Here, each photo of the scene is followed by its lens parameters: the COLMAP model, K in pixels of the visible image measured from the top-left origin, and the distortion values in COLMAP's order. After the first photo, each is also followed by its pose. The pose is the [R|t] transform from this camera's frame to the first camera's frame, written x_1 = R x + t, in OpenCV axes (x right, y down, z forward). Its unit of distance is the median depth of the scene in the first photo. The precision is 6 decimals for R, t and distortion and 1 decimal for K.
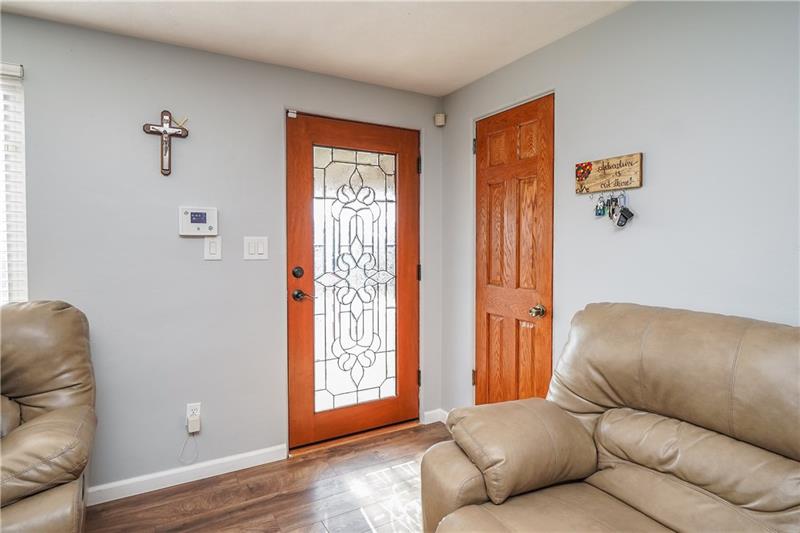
lens RADIAL K [[434.6, 0, 412.3], [0, 434.6, 253.3], [0, 0, 1]] dist [-0.000609, -0.000141]
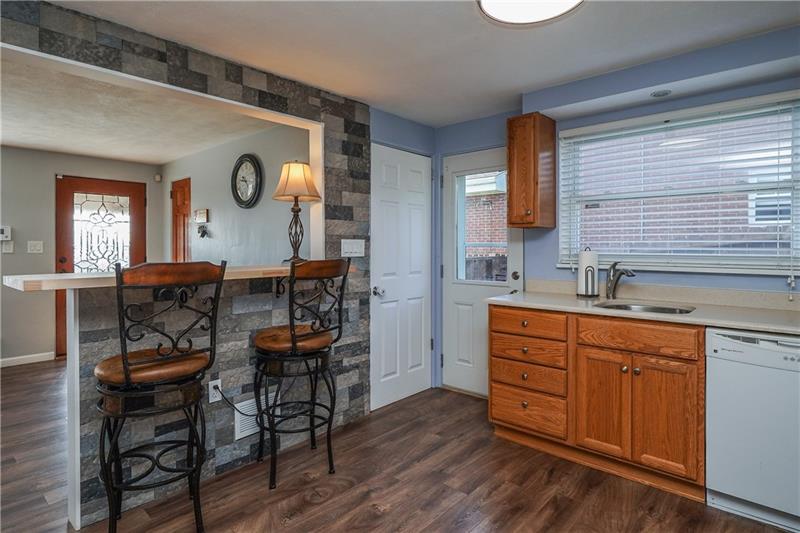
lens RADIAL K [[434.6, 0, 395.2], [0, 434.6, 247.1], [0, 0, 1]] dist [-0.000609, -0.000141]
pose [[0.961090, -0.004154, 0.276206, 0.606003], [0.010533, 0.999711, -0.021616, 0.043684], [-0.276036, 0.023684, 0.960855, -1.220533]]
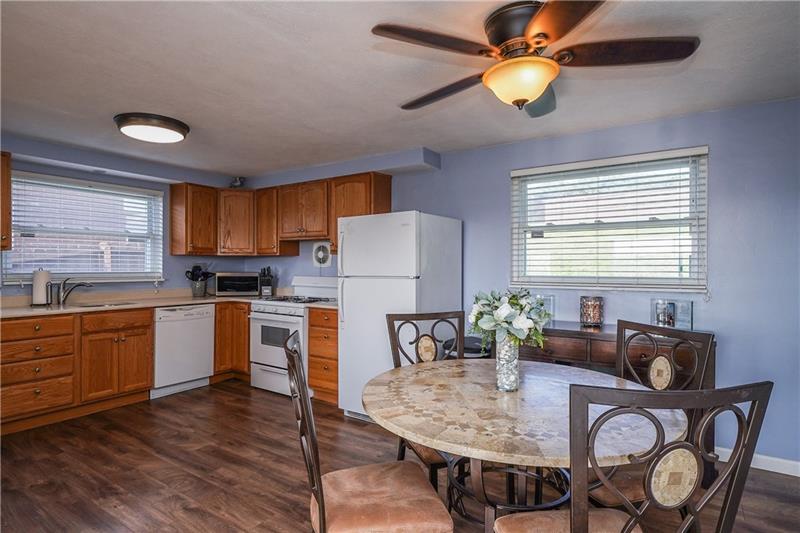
lens RADIAL K [[434.6, 0, 392.0], [0, 434.6, 269.7], [0, 0, 1]] dist [-0.000609, -0.000141]
pose [[-0.406757, -0.010695, 0.913474, -0.413204], [0.019912, 0.999590, 0.020570, 0.025738], [-0.913319, 0.026556, -0.406377, -0.763599]]
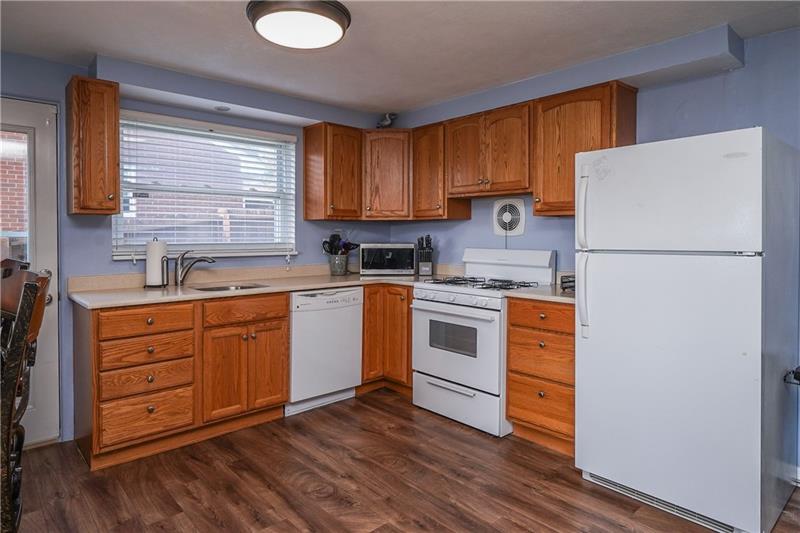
lens RADIAL K [[483.1, 0, 393.6], [0, 483.1, 240.1], [0, 0, 1]] dist [0.000672, -0.004137]
pose [[-0.181640, -0.012380, 0.983287, 0.072550], [0.026515, 0.999496, 0.017482, 0.026946], [-0.983007, 0.029248, -0.181221, -0.654590]]
